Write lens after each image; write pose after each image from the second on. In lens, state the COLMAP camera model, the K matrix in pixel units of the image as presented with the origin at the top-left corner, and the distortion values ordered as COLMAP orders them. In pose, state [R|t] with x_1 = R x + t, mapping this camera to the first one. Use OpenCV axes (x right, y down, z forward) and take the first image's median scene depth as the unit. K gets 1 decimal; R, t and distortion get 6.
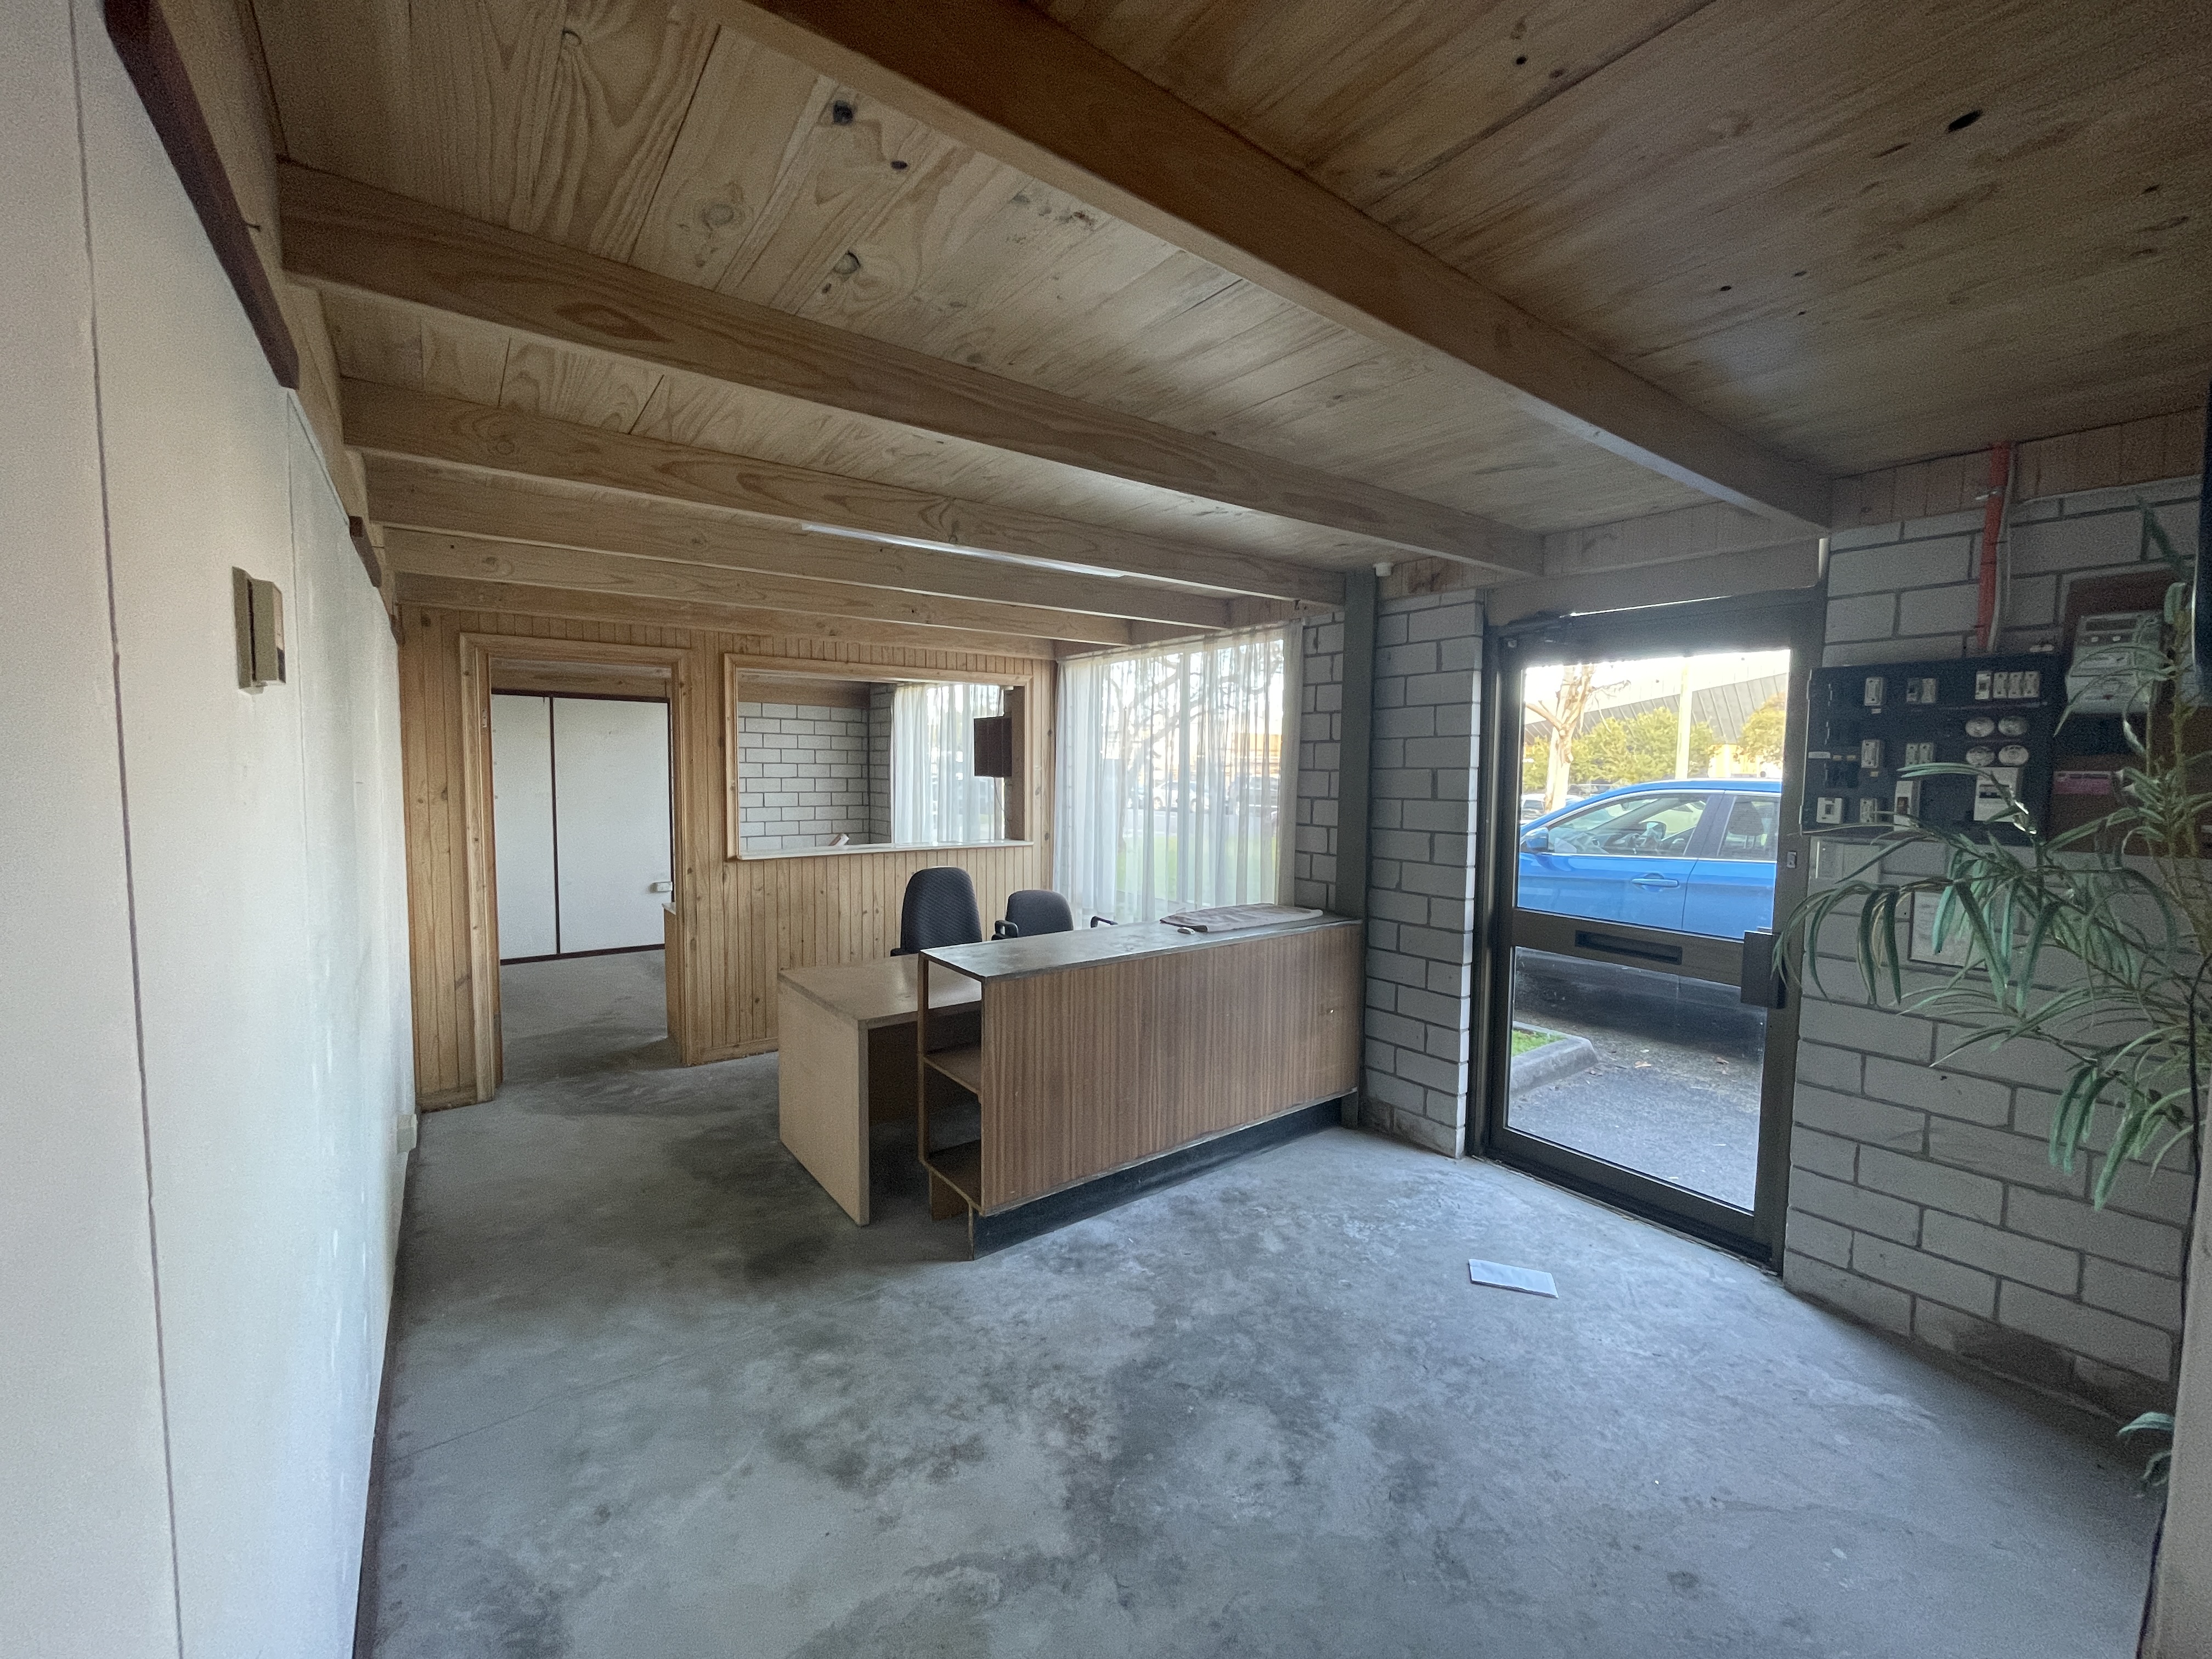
lens RADIAL K [[894.5, 0, 1104.7], [0, 894.5, 828.7], [0, 0, 1]] dist [-0.000855, -0.000446]
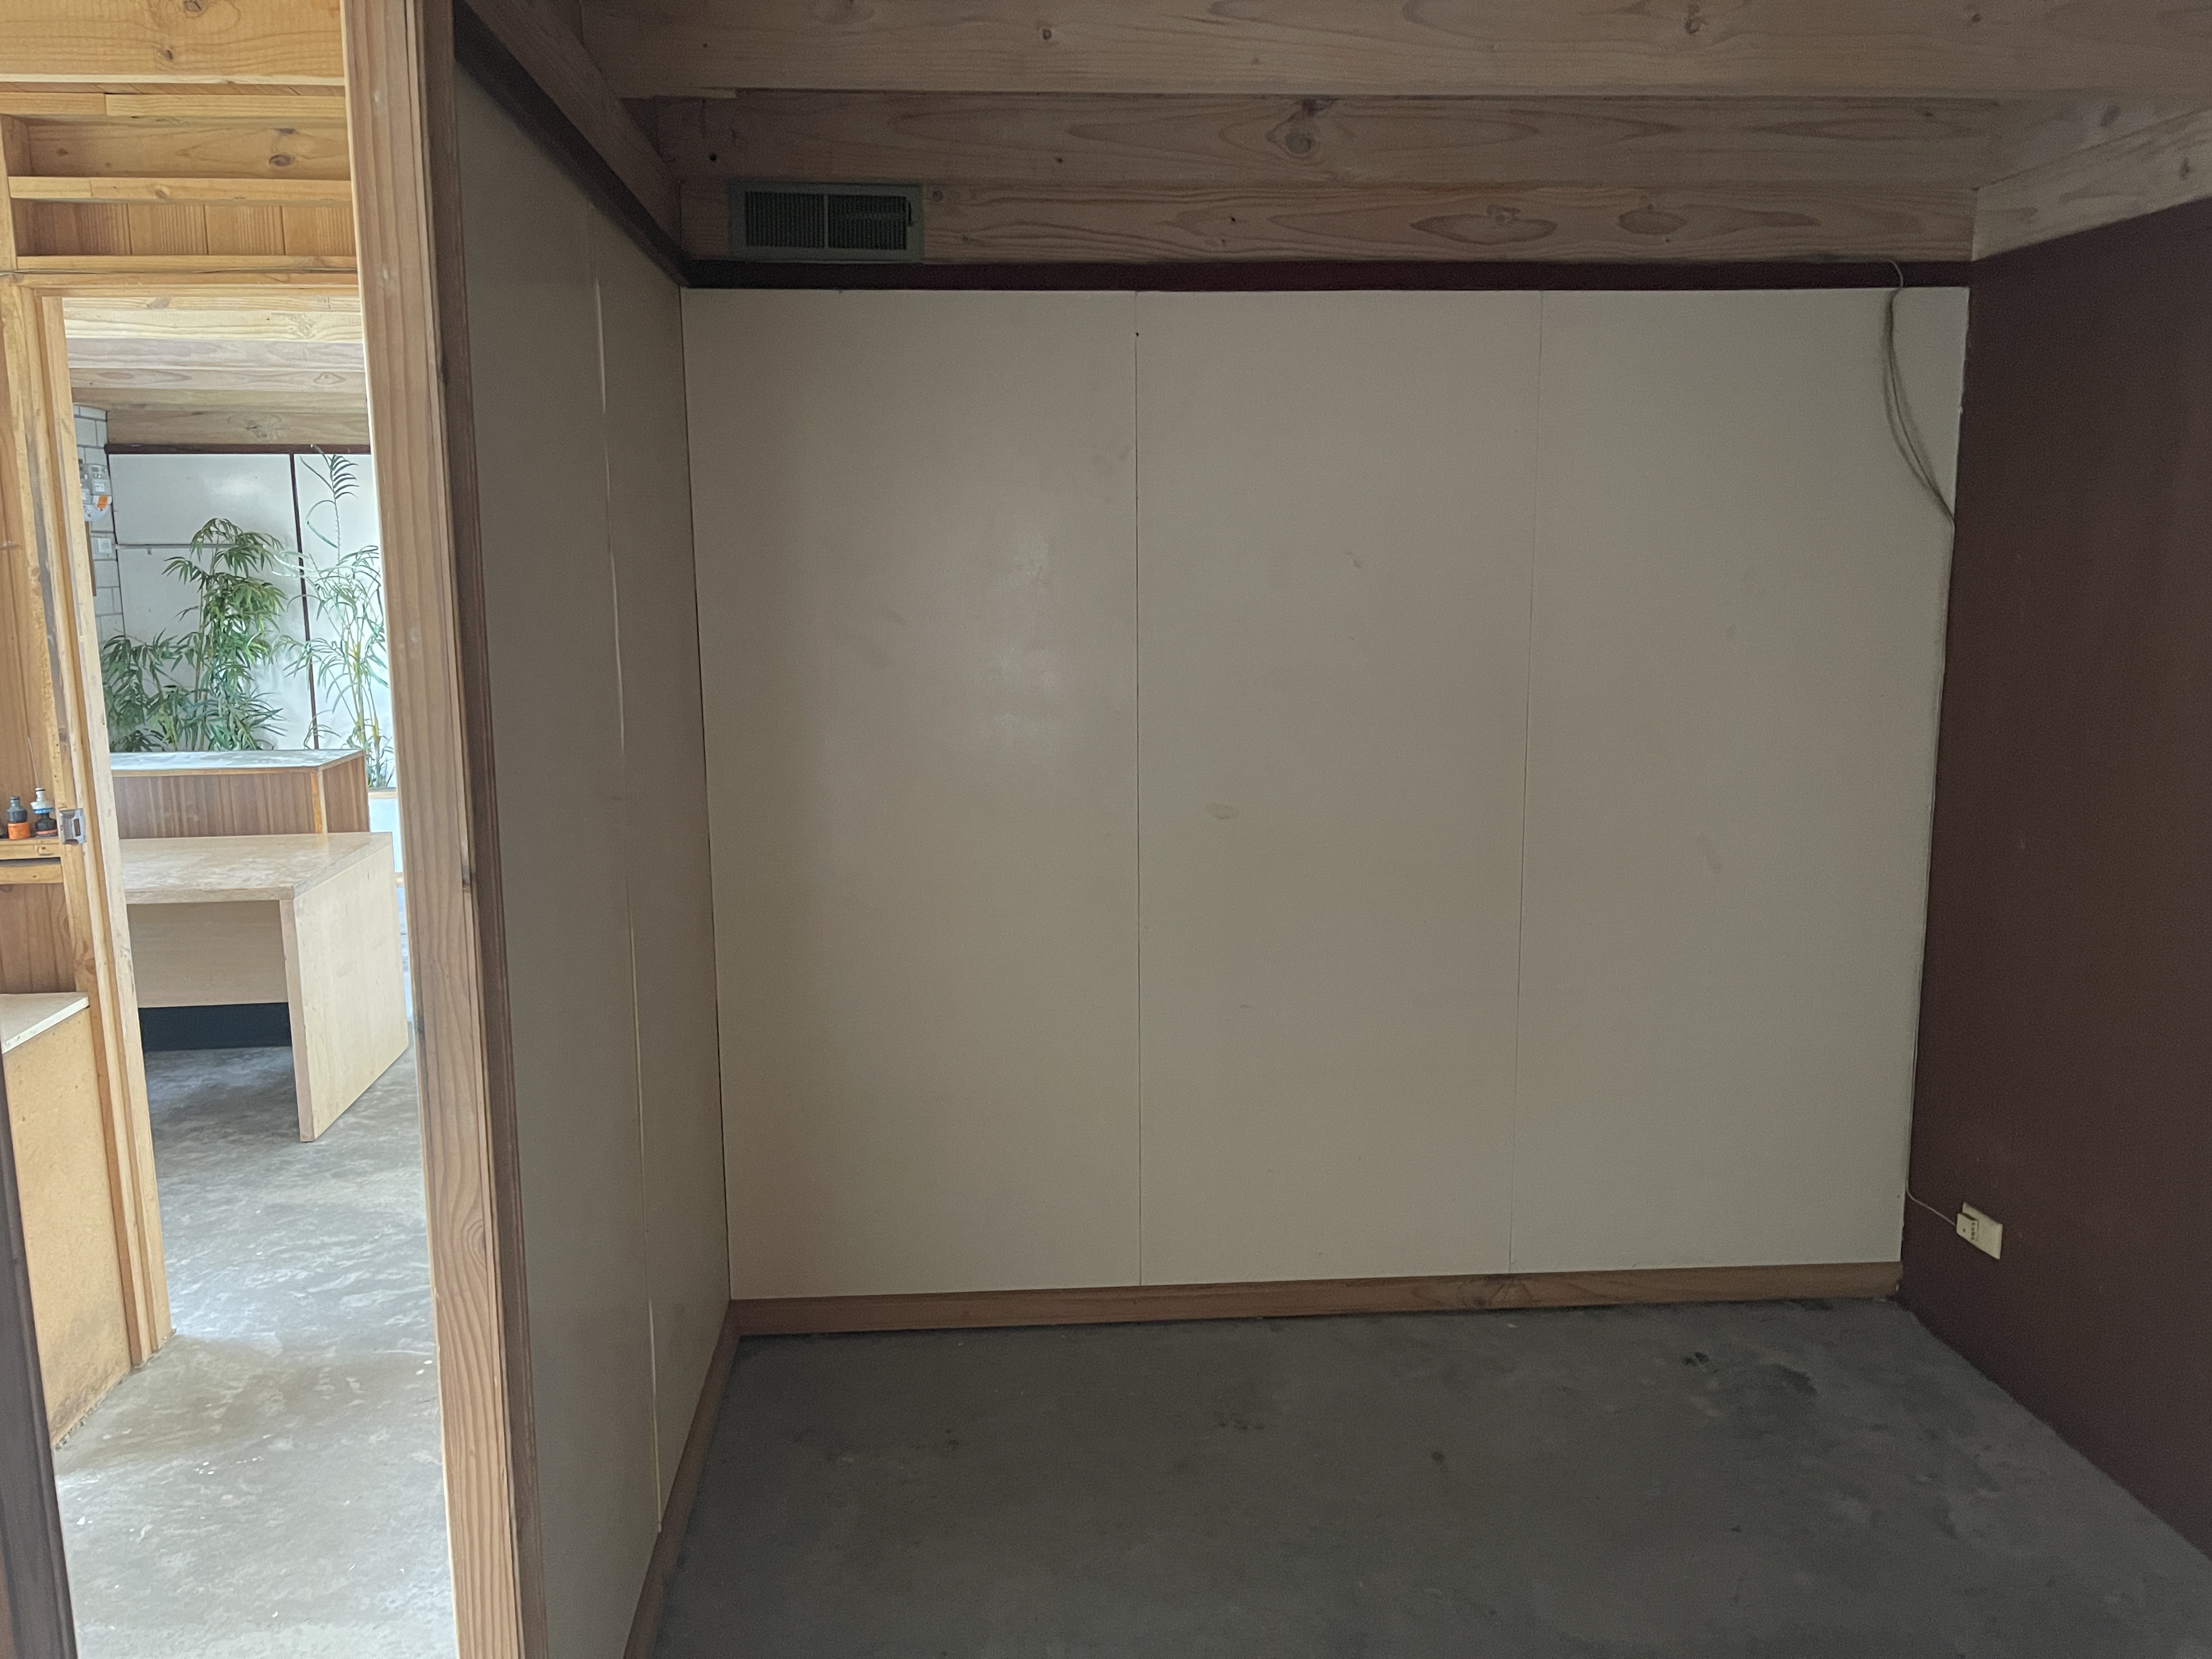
lens RADIAL K [[1663.7, 0, 1099.2], [0, 1663.7, 826.9], [0, 0, 1]] dist [0.029974, -0.022510]
pose [[-0.860902, -0.089829, 0.500778, -1.282097], [0.036919, 0.970665, 0.237586, -0.133053], [-0.507430, 0.223026, -0.832331, 1.474331]]
